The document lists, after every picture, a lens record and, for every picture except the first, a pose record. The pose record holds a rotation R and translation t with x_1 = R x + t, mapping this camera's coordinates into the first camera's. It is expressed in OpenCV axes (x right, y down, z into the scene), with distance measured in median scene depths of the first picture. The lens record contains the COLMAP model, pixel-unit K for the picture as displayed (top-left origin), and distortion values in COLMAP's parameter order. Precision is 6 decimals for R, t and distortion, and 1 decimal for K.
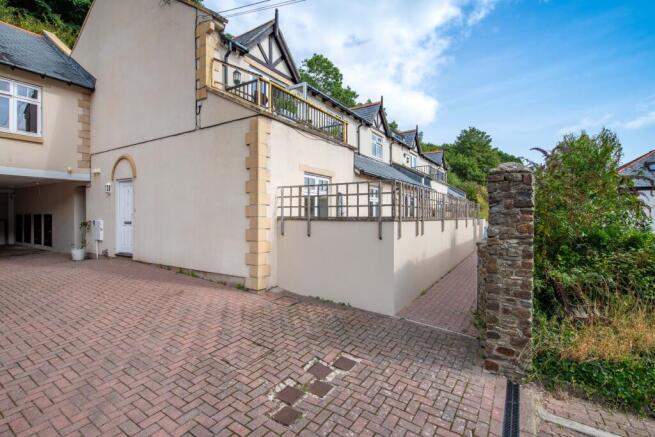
lens RADIAL K [[319.4, 0, 328.3], [0, 319.4, 219.2], [0, 0, 1]] dist [0.001343, 0.000171]
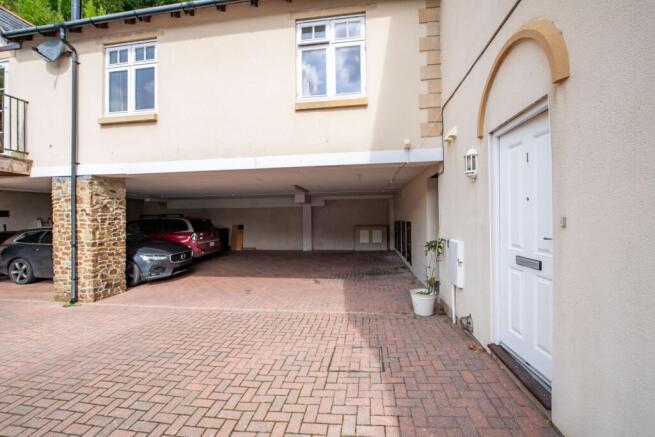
lens RADIAL K [[269.4, 0, 326.2], [0, 269.4, 218.6], [0, 0, 1]] dist [-0.010532, 0.000011]
pose [[0.398991, -0.007800, -0.916922, -0.447411], [0.023016, 0.999734, 0.001511, -0.032250], [0.916666, -0.021706, 0.399064, 0.687955]]
